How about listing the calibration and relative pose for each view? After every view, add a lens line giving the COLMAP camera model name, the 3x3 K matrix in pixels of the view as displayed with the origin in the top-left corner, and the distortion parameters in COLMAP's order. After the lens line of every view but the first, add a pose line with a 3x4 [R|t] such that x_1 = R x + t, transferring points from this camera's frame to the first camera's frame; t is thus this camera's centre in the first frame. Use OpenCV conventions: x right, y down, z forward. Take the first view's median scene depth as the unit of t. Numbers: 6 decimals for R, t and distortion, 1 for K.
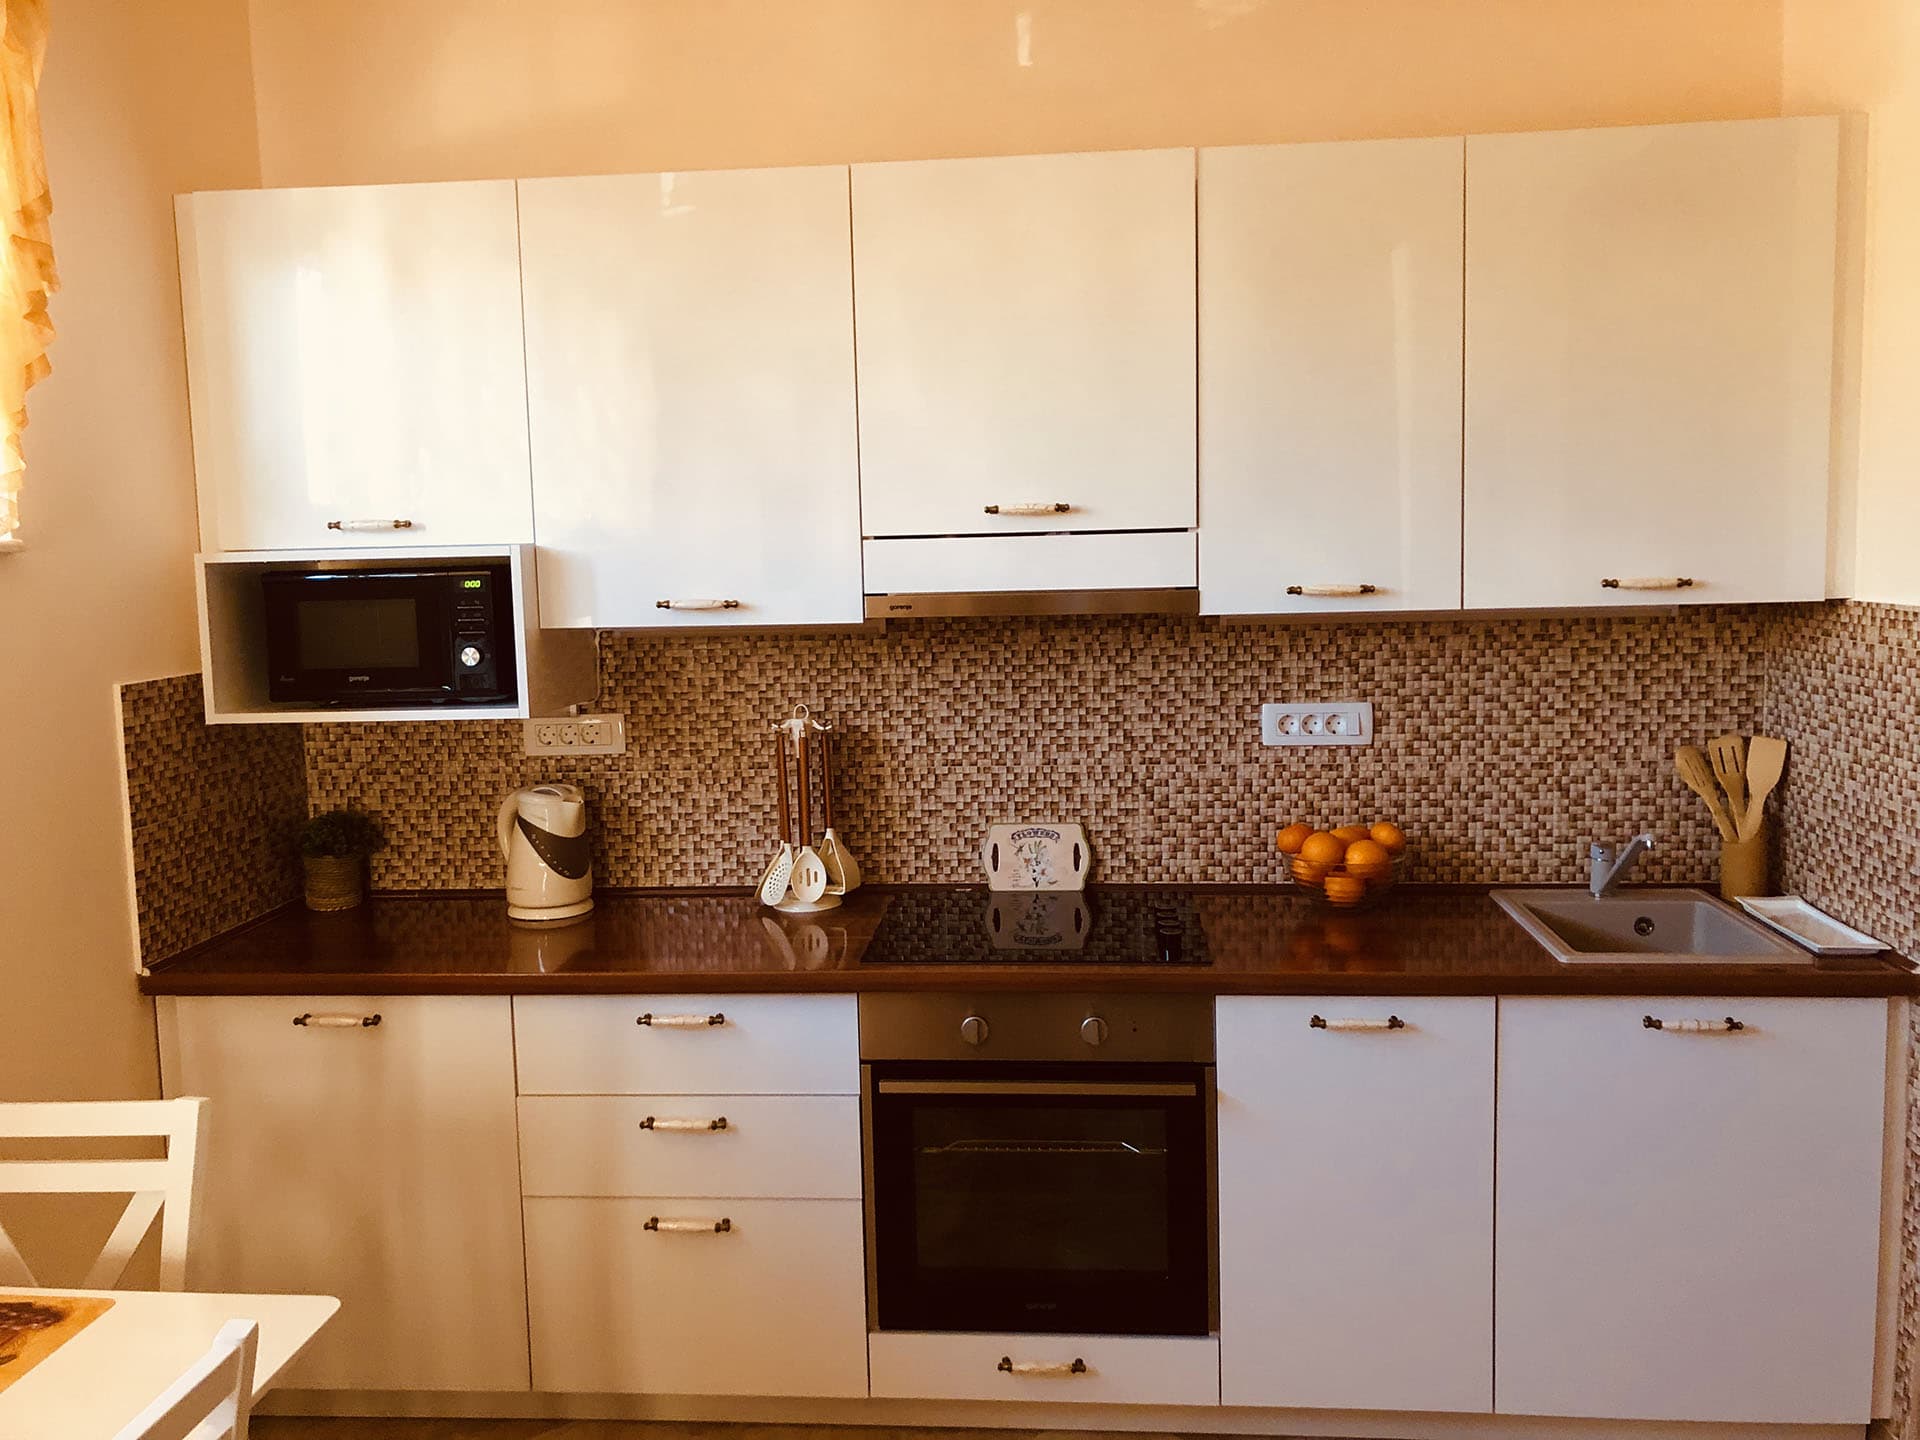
lens RADIAL K [[1593.0, 0, 957.8], [0, 1593.0, 696.7], [0, 0, 1]] dist [0.081482, -0.104958]
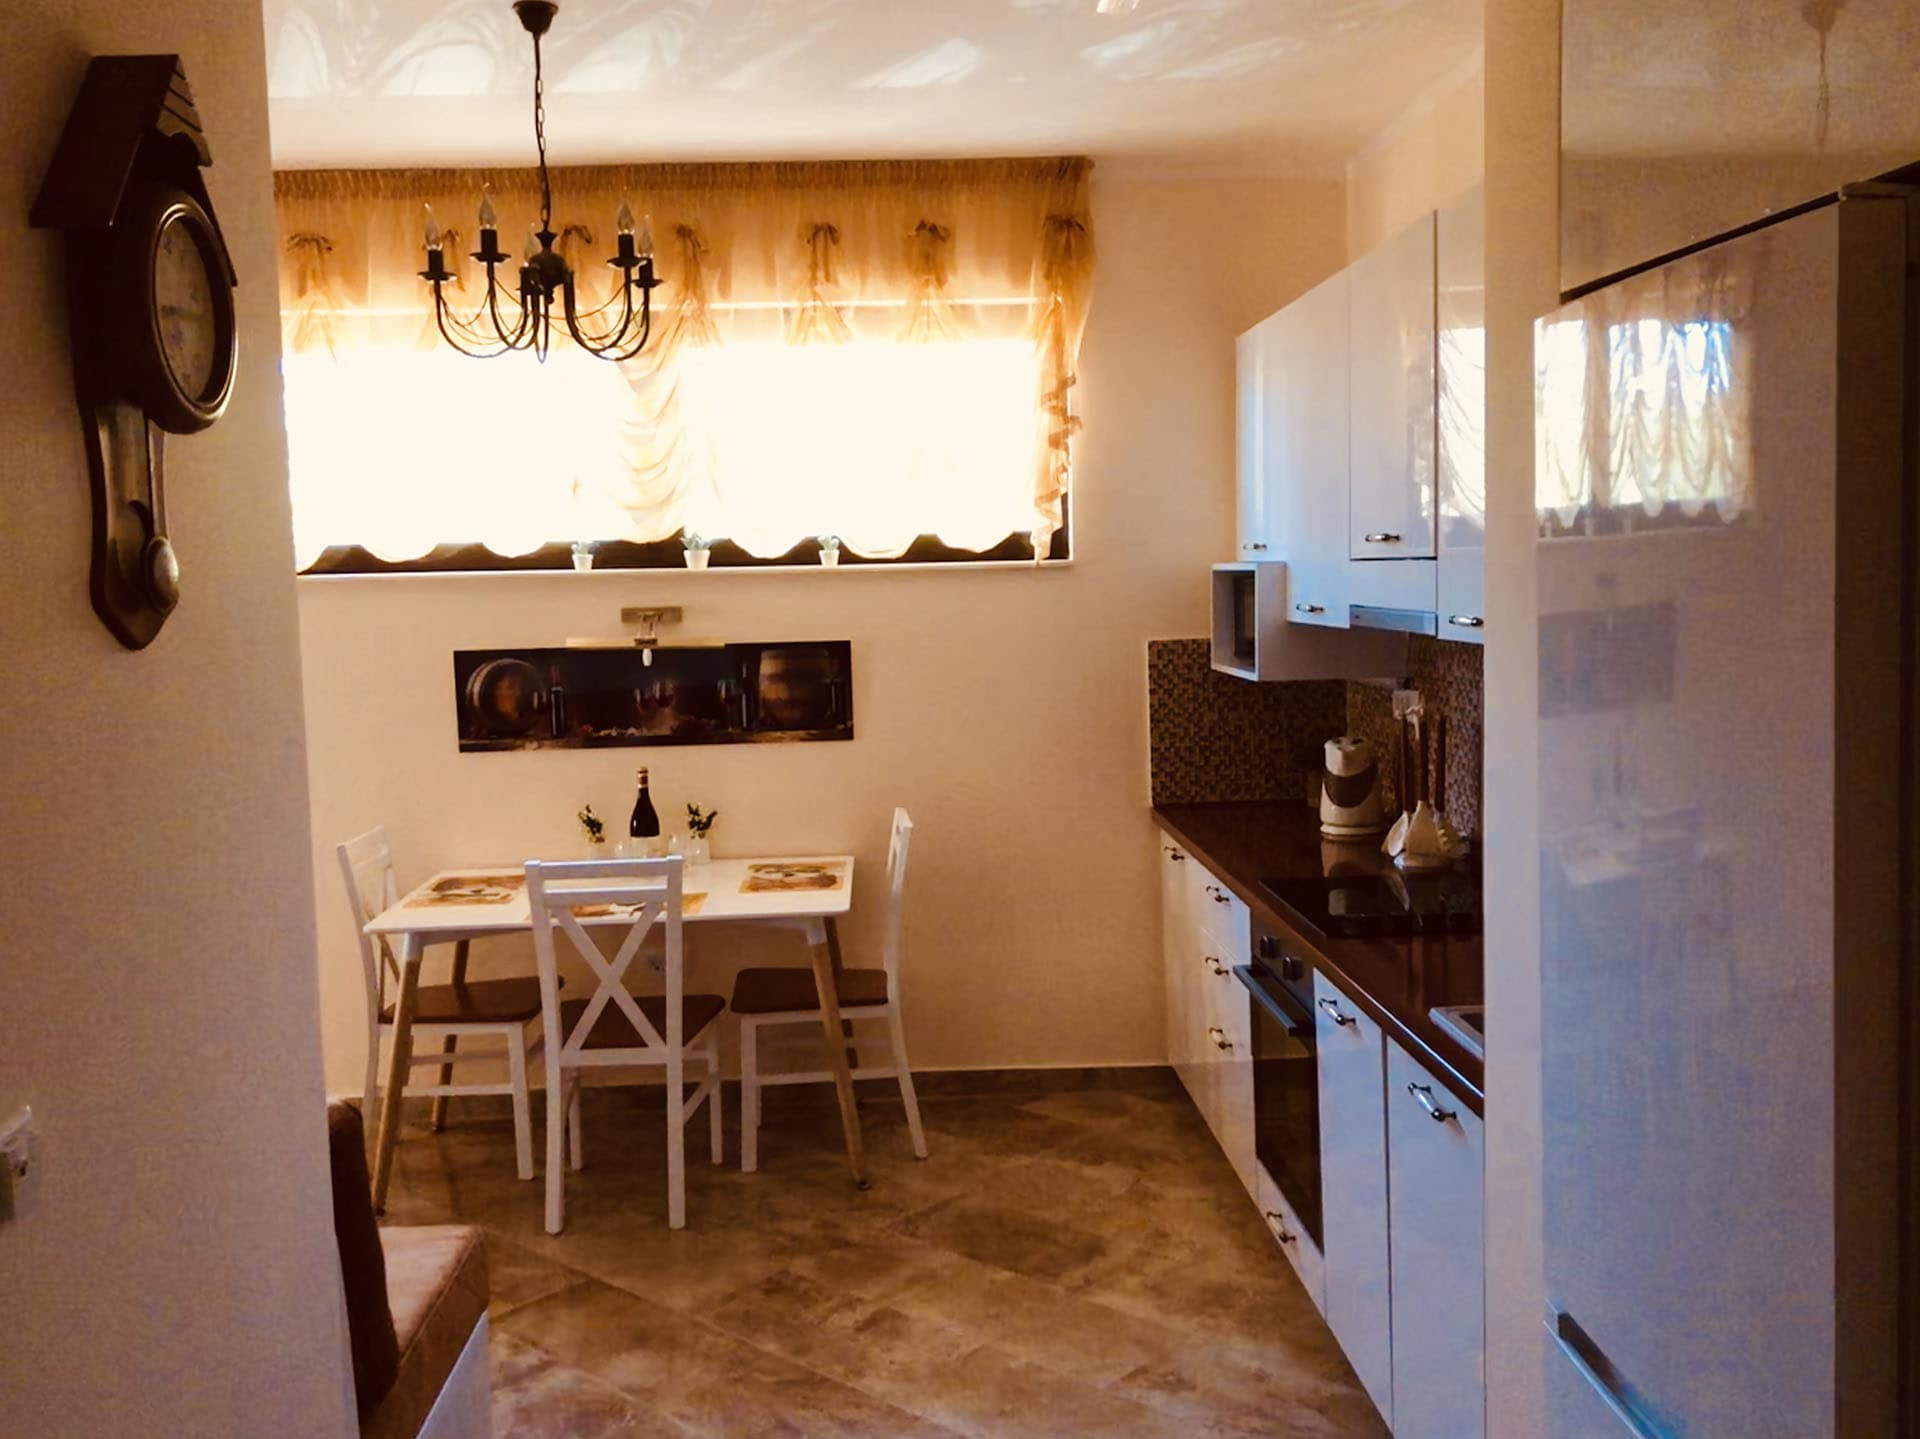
lens RADIAL K [[1735.0, 0, 947.5], [0, 1735.0, 719.9], [0, 0, 1]] dist [0.095869, -0.176657]
pose [[0.114462, 0.107297, -0.987616, 1.208643], [-0.072912, 0.992376, 0.099364, -0.084366], [0.990748, 0.060636, 0.121413, 0.507274]]
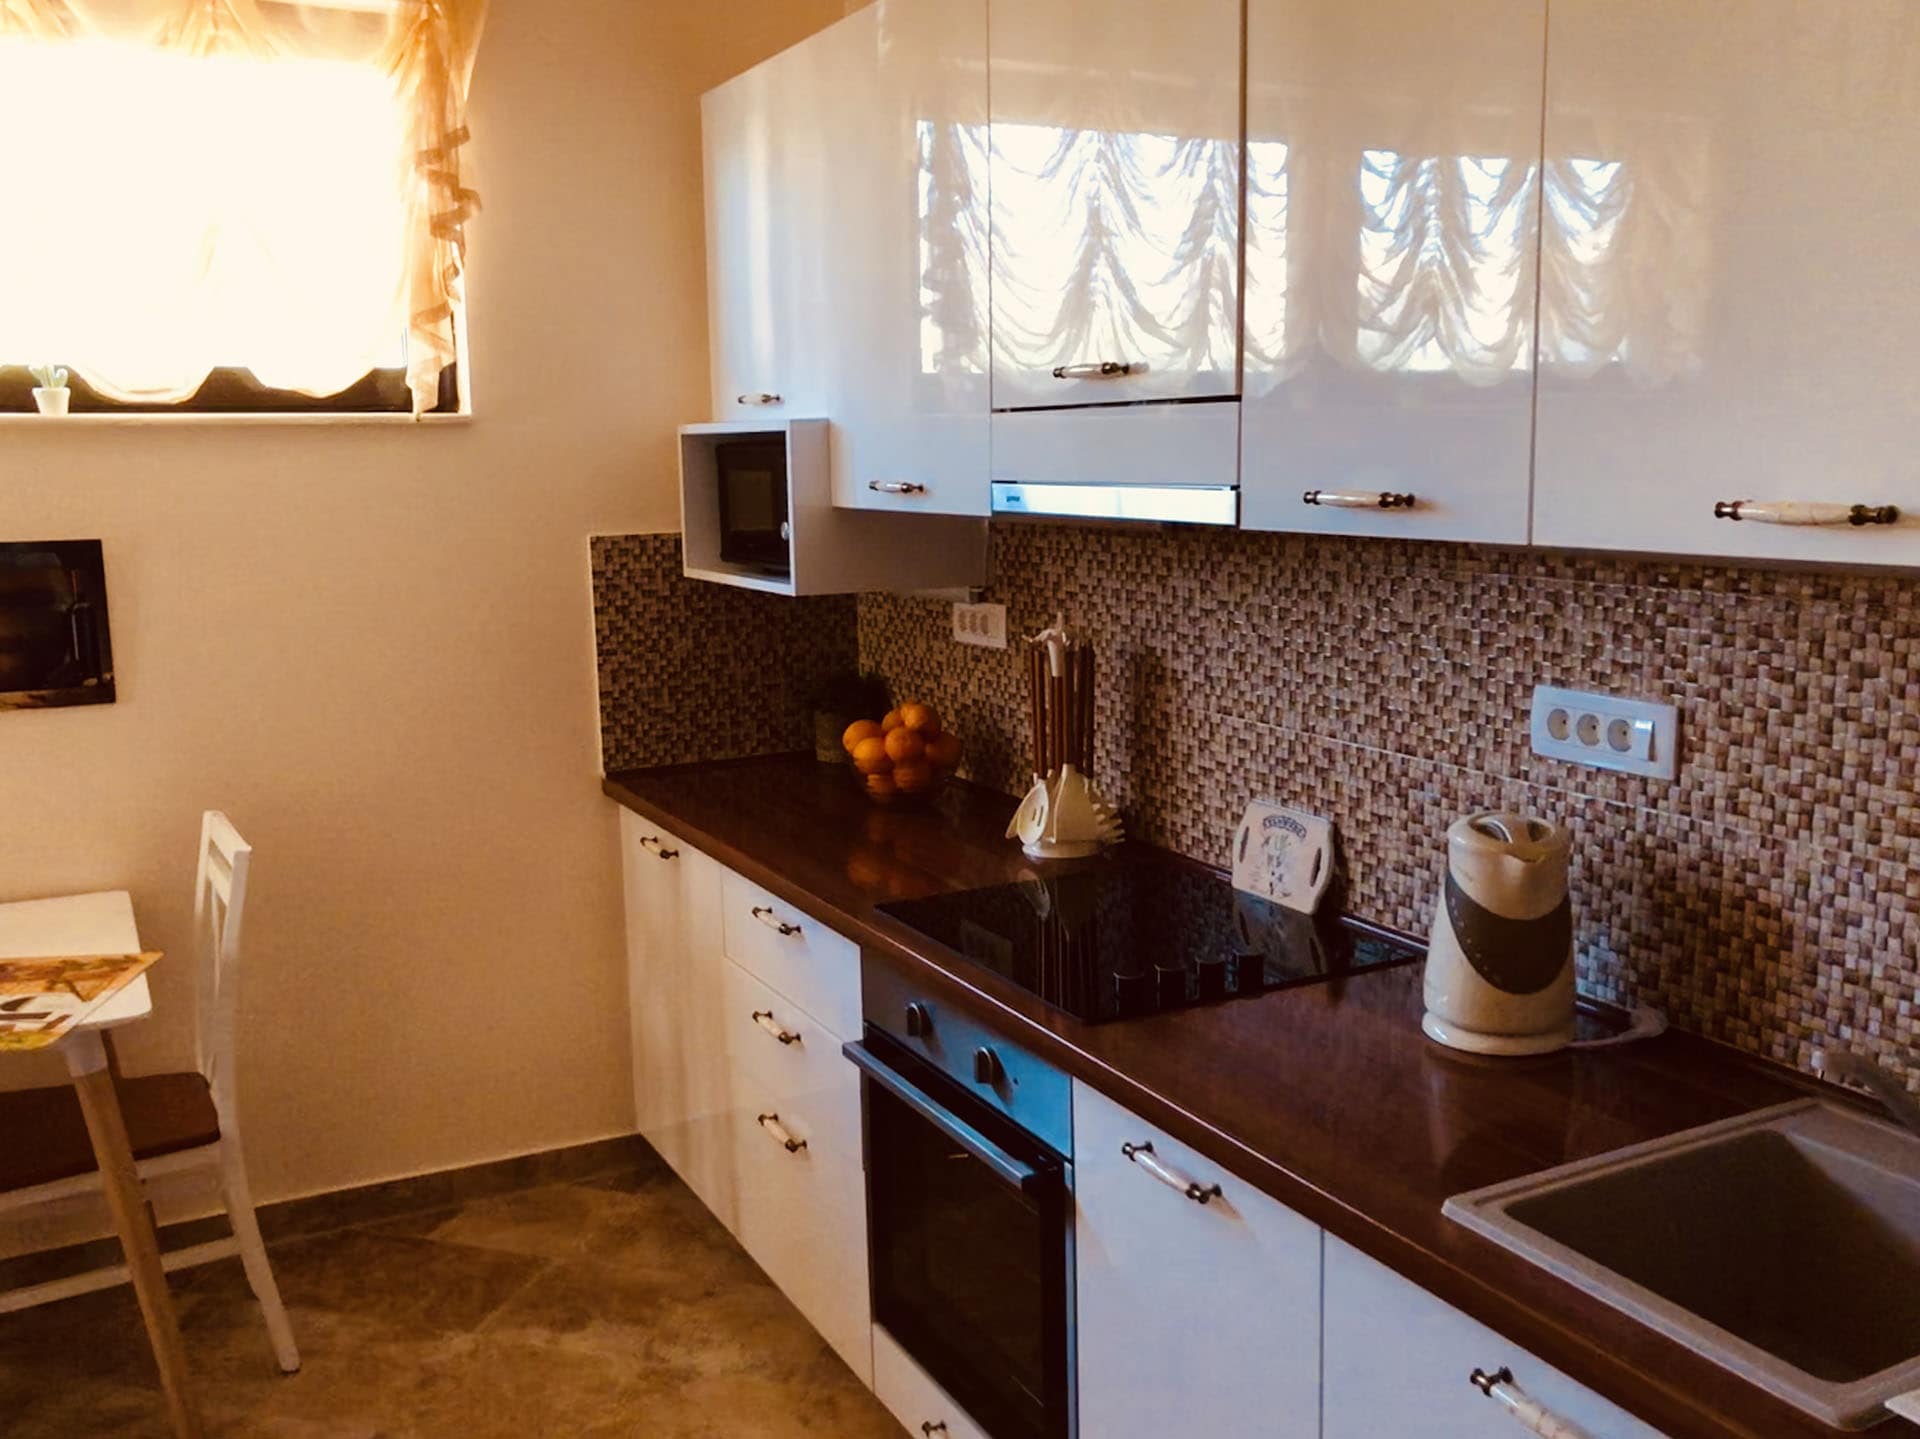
lens RADIAL K [[1735.0, 0, 968.4], [0, 1735.0, 716.6], [0, 0, 1]] dist [0.095869, -0.176657]
pose [[0.531131, 0.146518, -0.834525, 0.670267], [-0.079749, 0.989207, 0.122919, -0.051092], [0.843528, 0.001267, 0.537083, 0.488421]]
